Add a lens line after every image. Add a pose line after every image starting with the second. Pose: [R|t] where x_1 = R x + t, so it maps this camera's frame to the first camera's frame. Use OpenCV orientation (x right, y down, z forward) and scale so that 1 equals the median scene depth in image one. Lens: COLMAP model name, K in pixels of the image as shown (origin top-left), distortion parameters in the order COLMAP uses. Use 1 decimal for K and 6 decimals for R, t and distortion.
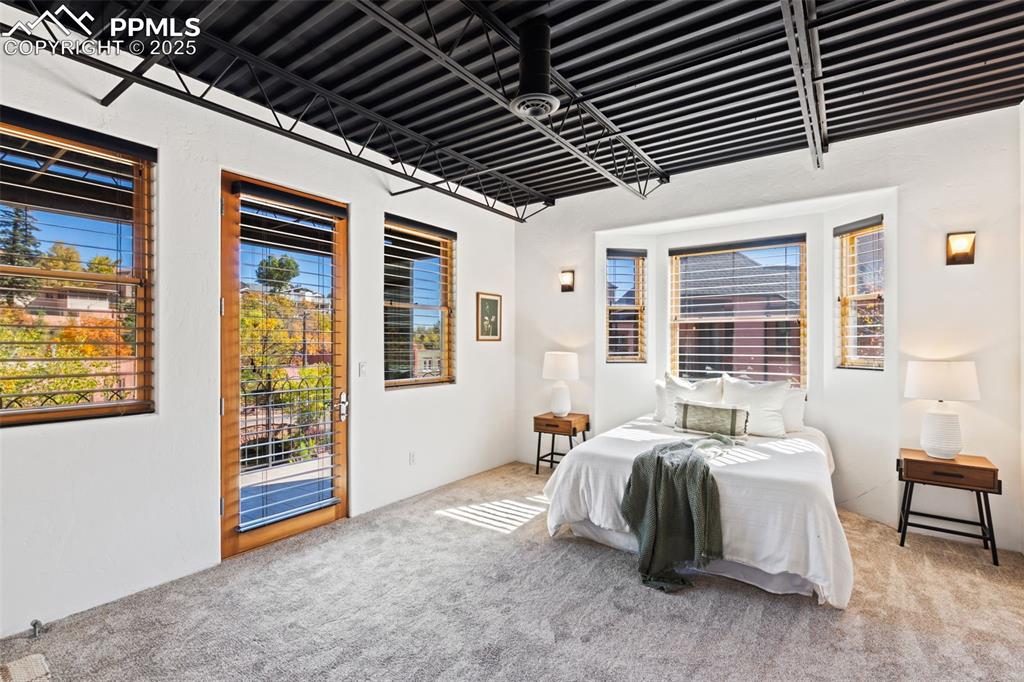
lens RADIAL K [[477.0, 0, 510.0], [0, 477.0, 345.8], [0, 0, 1]] dist [-0.001215, -0.000715]
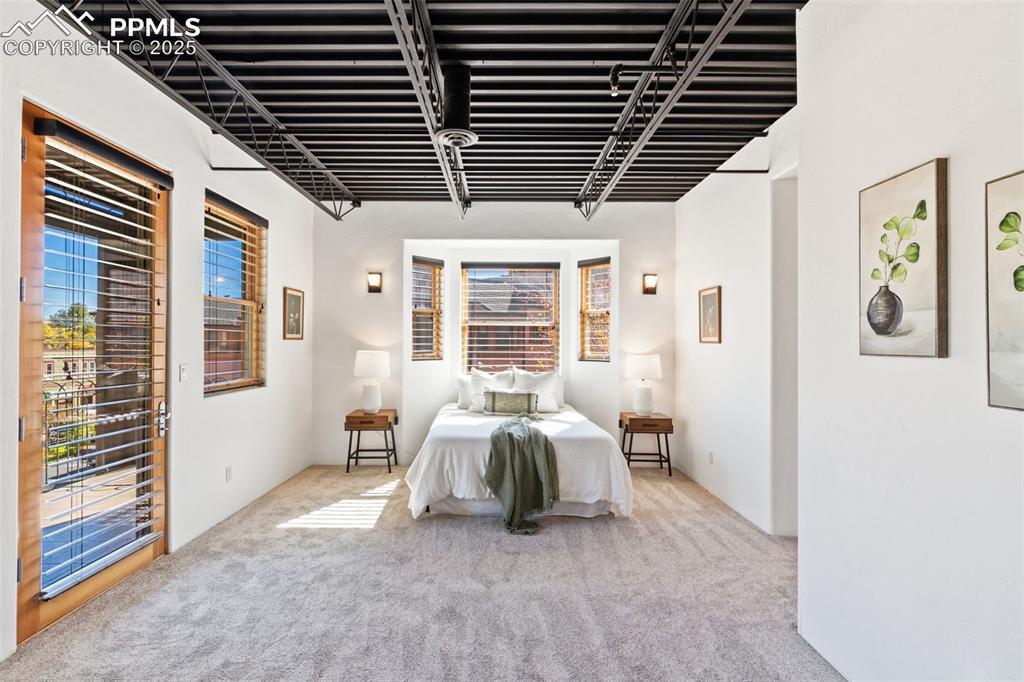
lens RADIAL K [[470.0, 0, 512.0], [0, 470.0, 341.0], [0, 0, 1]] dist [0.001286, 0.000089]
pose [[0.806609, 0.005902, 0.591055, -0.364018], [-0.001057, 0.999963, -0.008543, 0.000744], [-0.591084, 0.006266, 0.806586, -0.003857]]
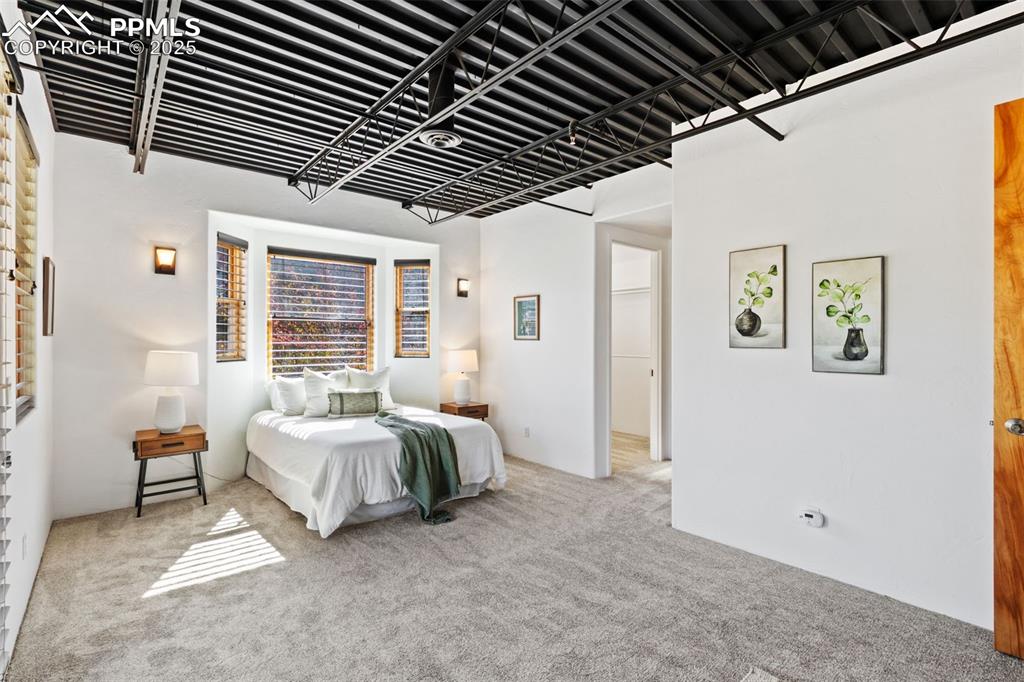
lens RADIAL K [[465.9, 0, 508.9], [0, 465.9, 342.2], [0, 0, 1]] dist [0.000857, -0.000263]
pose [[0.251960, -0.002148, 0.967735, -0.721641], [0.001944, 0.999997, 0.001713, -0.001519], [-0.967736, 0.001449, 0.251963, 0.384619]]
